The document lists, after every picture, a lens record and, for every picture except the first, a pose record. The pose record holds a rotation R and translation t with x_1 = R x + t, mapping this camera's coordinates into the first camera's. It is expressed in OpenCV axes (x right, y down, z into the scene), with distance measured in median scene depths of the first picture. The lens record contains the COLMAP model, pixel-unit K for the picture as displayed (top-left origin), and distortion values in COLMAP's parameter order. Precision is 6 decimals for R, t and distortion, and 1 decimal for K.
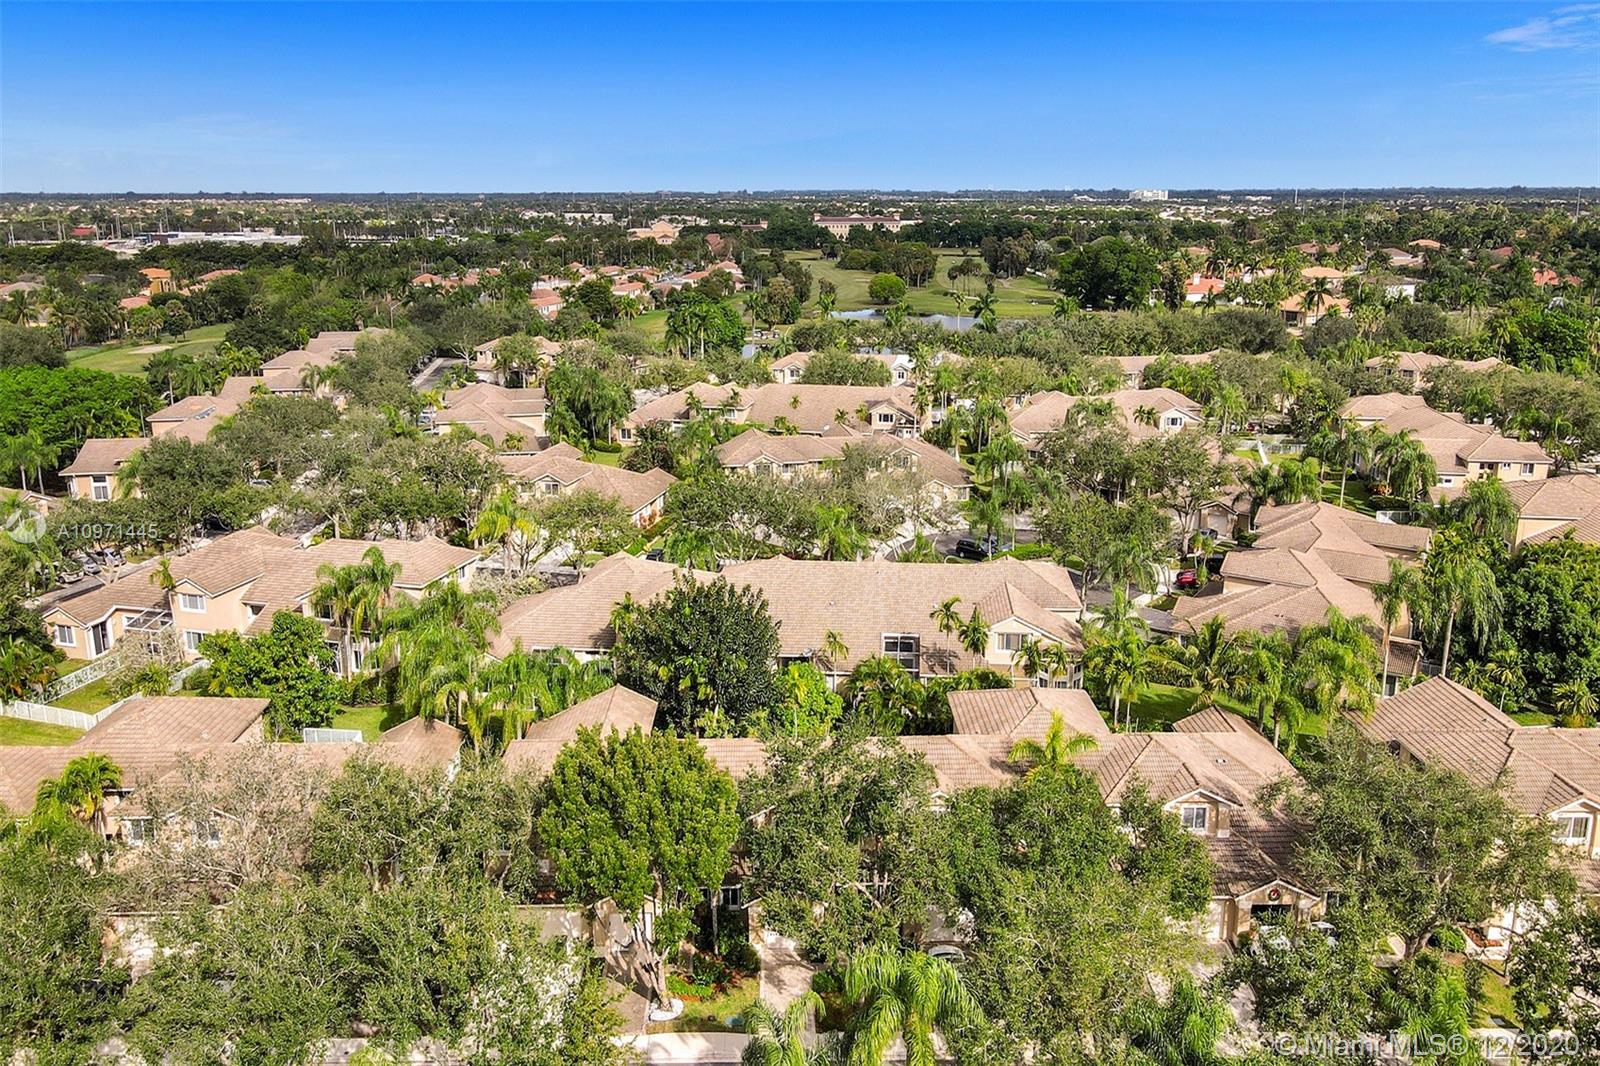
lens RADIAL K [[1118.4, 0, 800.0], [0, 1118.4, 533.0], [0, 0, 1]] dist [0.003573, 0.005656]
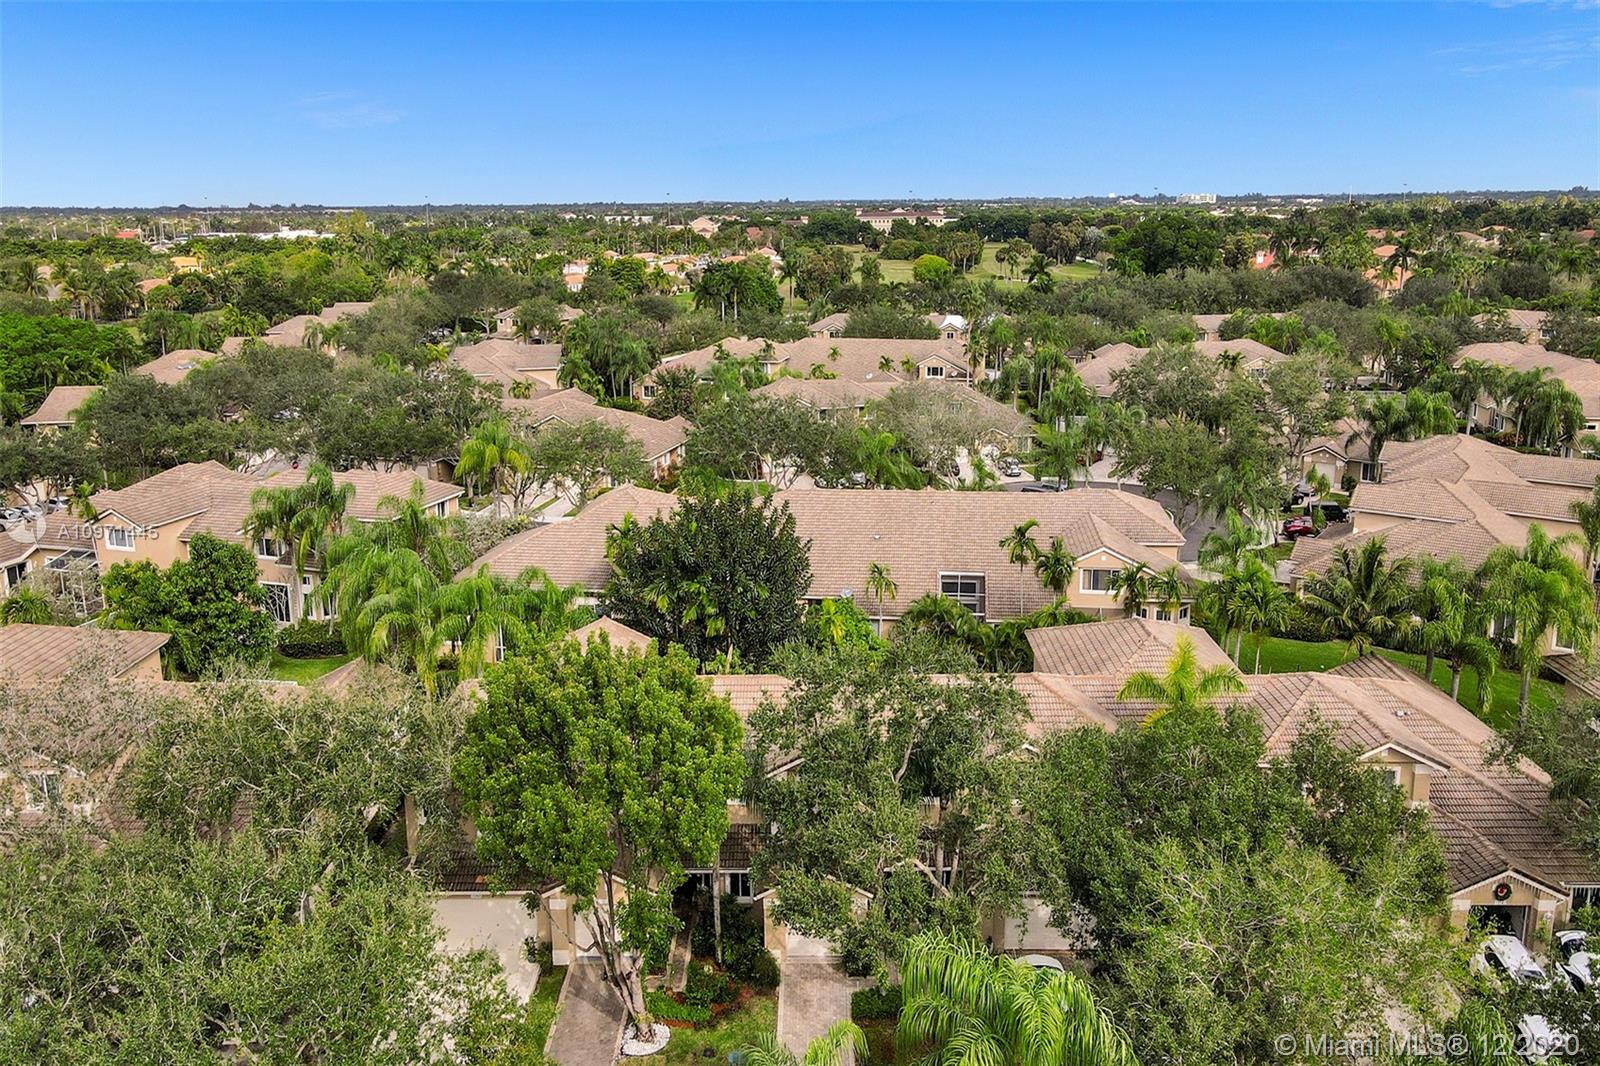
lens RADIAL K [[1123.1, 0, 800.0], [0, 1123.1, 533.0], [0, 0, 1]] dist [0.011501, -0.000973]
pose [[0.999322, 0.000914, -0.036799, 0.002815], [-0.001199, 0.999970, -0.007711, 0.068131], [0.036791, 0.007750, 0.999293, 0.178437]]
